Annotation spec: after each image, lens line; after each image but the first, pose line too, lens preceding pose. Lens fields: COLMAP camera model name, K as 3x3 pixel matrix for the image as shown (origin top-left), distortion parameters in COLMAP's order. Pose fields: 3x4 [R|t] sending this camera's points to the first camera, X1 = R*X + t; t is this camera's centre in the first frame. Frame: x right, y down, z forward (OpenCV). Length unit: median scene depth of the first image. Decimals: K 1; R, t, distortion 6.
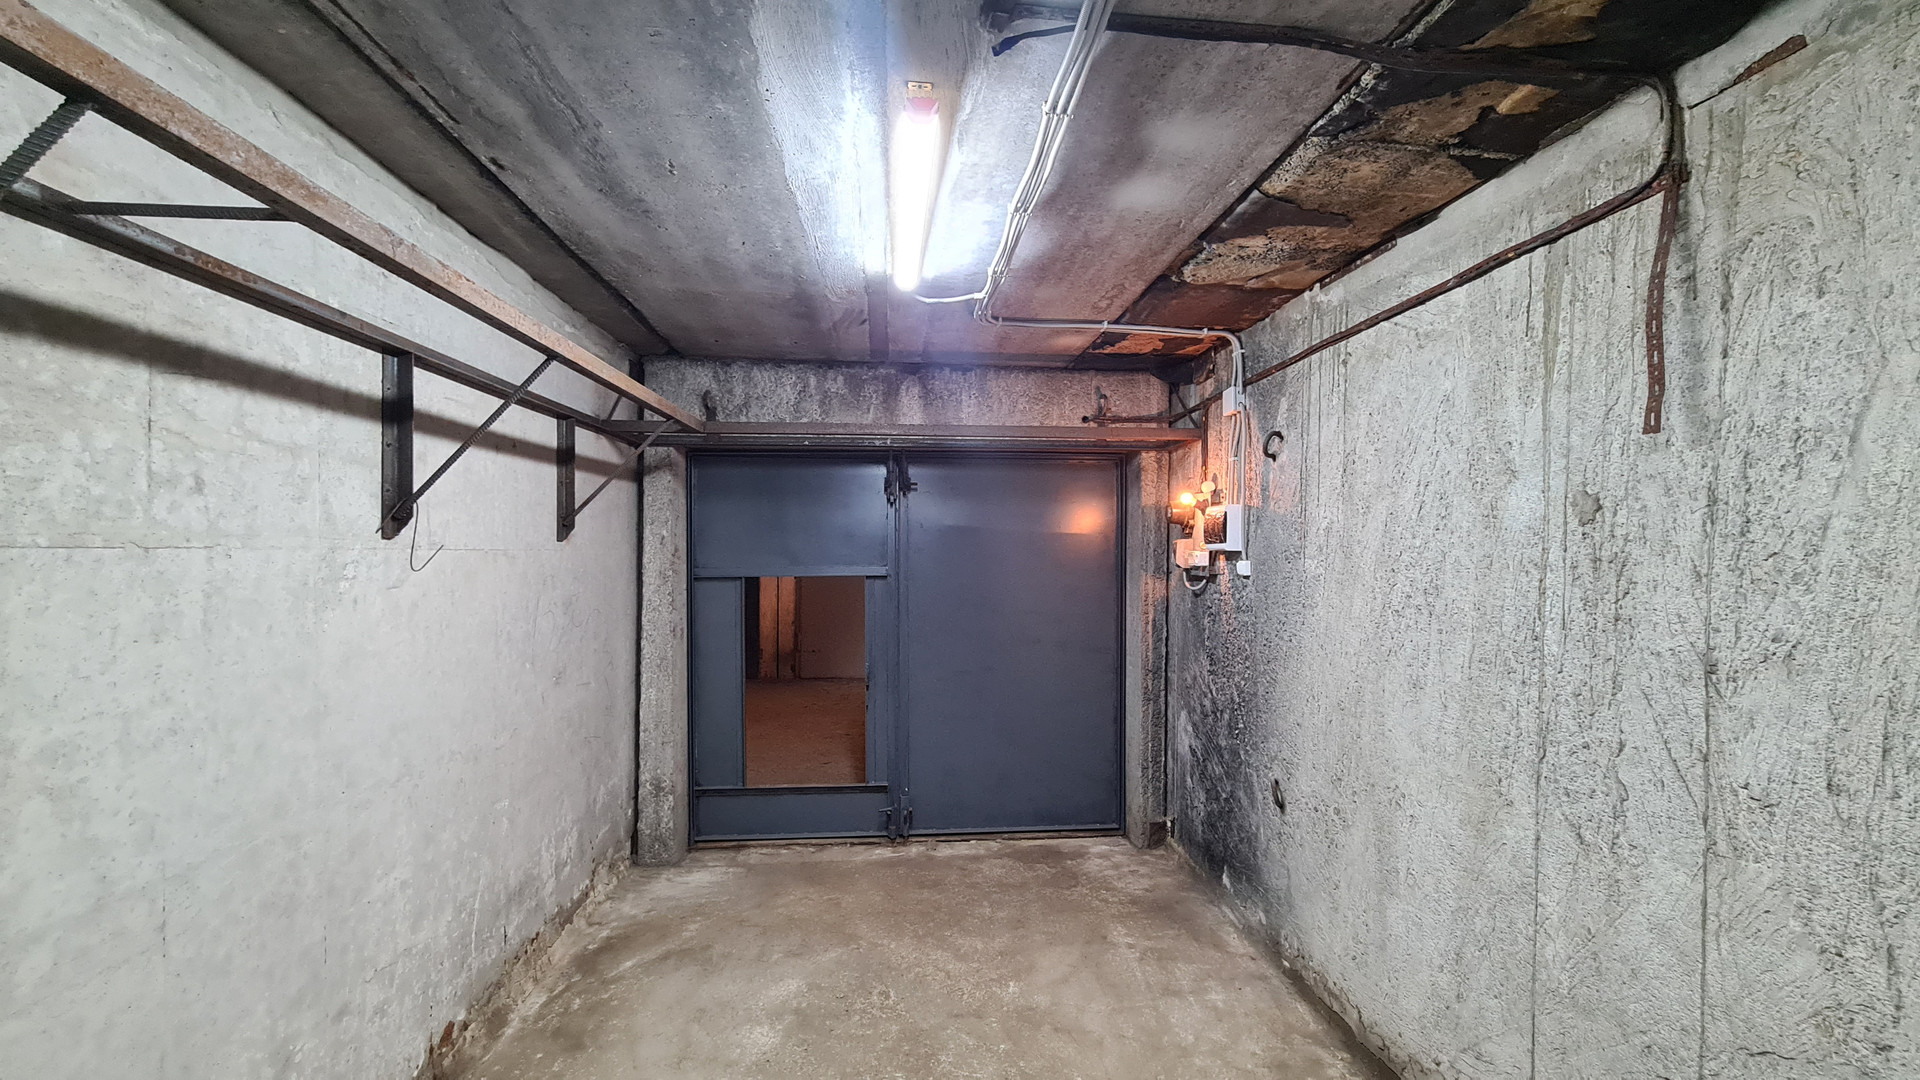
lens RADIAL K [[729.2, 0, 944.0], [0, 729.2, 561.6], [0, 0, 1]] dist [-0.000295, -0.000022]
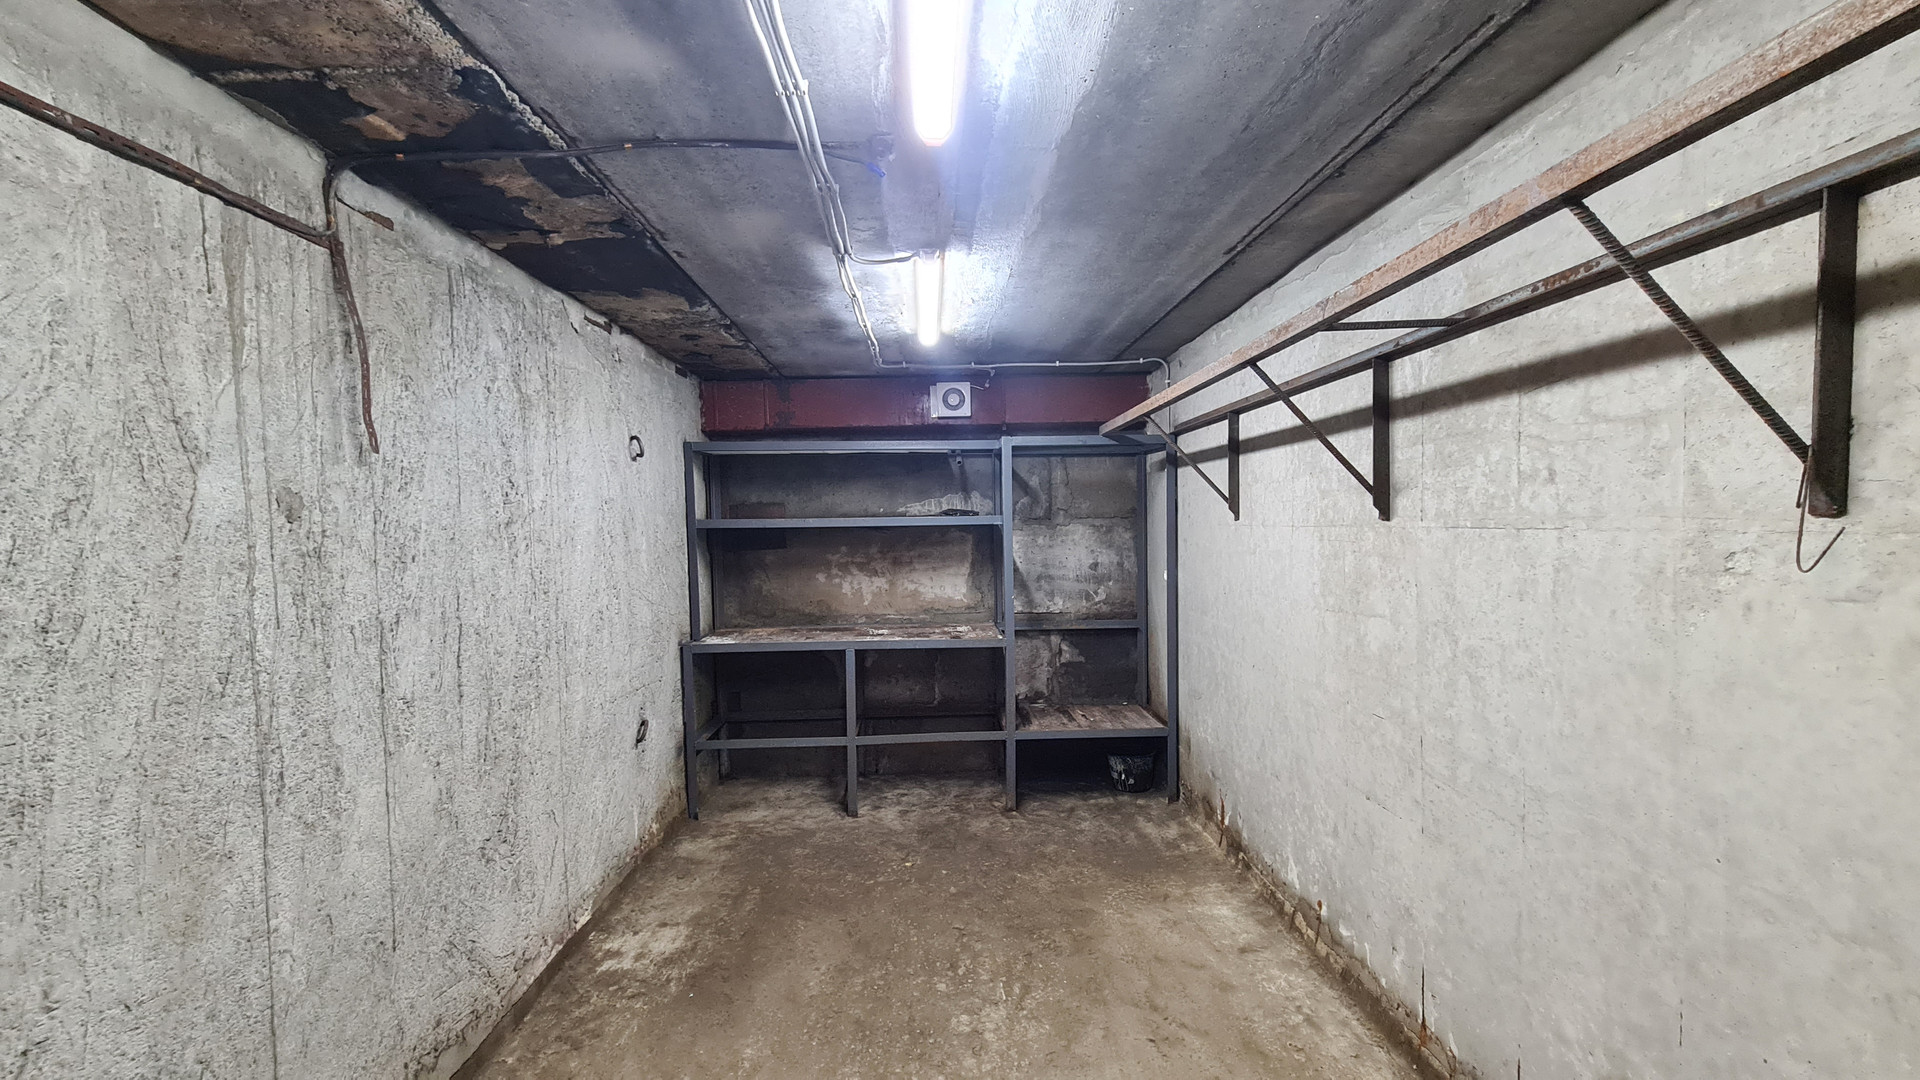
lens RADIAL K [[729.2, 0, 944.0], [0, 729.2, 561.6], [0, 0, 1]] dist [-0.000295, -0.000022]
pose [[-0.998651, 0.009089, 0.051122, -0.087389], [0.012712, 0.997395, 0.071002, -0.054690], [-0.050343, 0.071556, -0.996165, 1.955484]]
